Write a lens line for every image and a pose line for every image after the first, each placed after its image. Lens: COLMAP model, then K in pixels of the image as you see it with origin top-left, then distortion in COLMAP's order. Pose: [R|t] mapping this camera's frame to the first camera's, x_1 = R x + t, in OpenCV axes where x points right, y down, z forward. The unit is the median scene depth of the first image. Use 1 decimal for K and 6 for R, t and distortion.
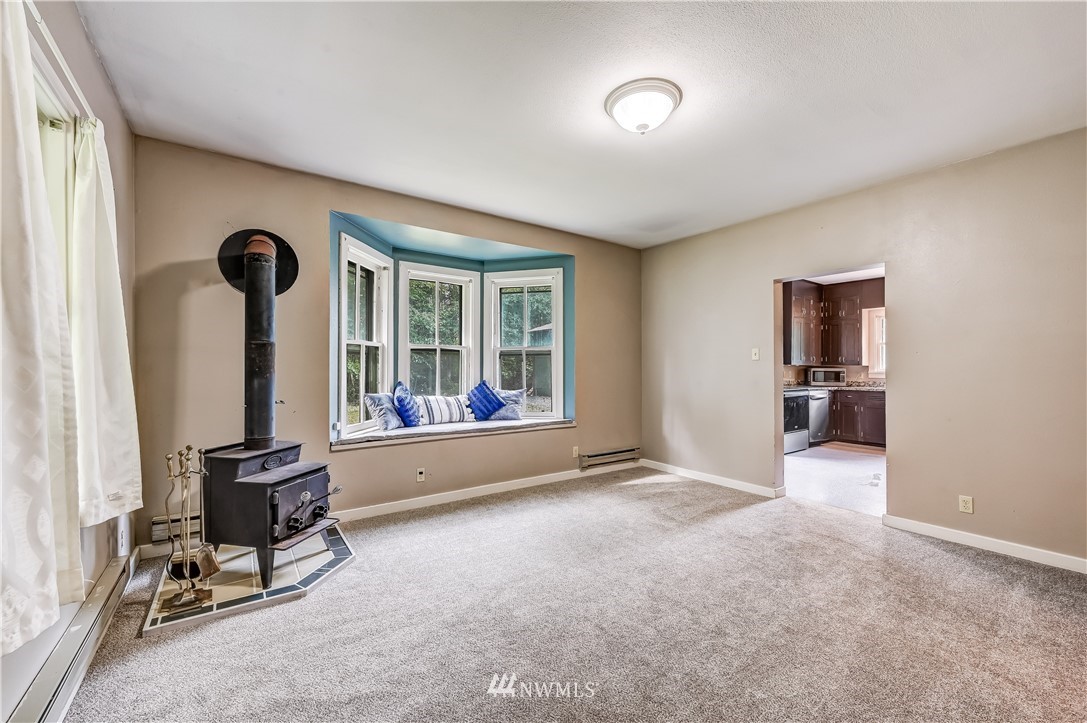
lens RADIAL K [[434.0, 0, 540.6], [0, 434.0, 364.6], [0, 0, 1]] dist [-0.015447, 0.001575]
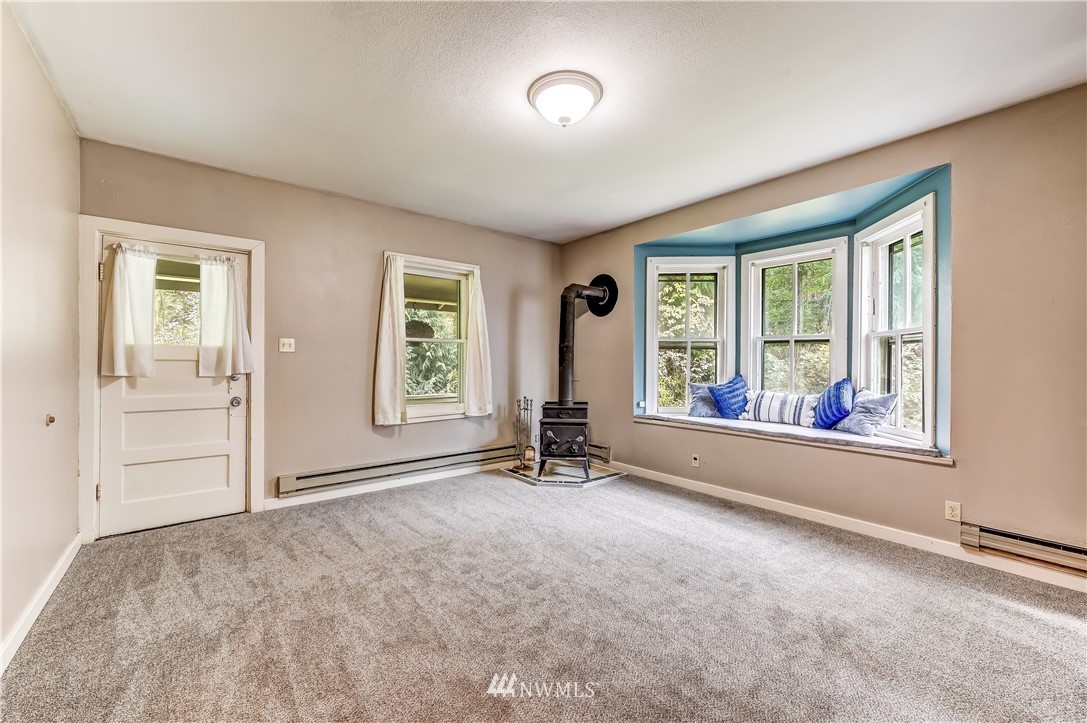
lens RADIAL K [[434.0, 0, 541.7], [0, 434.0, 363.7], [0, 0, 1]] dist [-0.015447, 0.001575]
pose [[0.059216, 0.007674, -0.998216, 0.718497], [0.002283, 0.999967, 0.007823, 0.004780], [0.998243, -0.002743, 0.059197, 0.516878]]
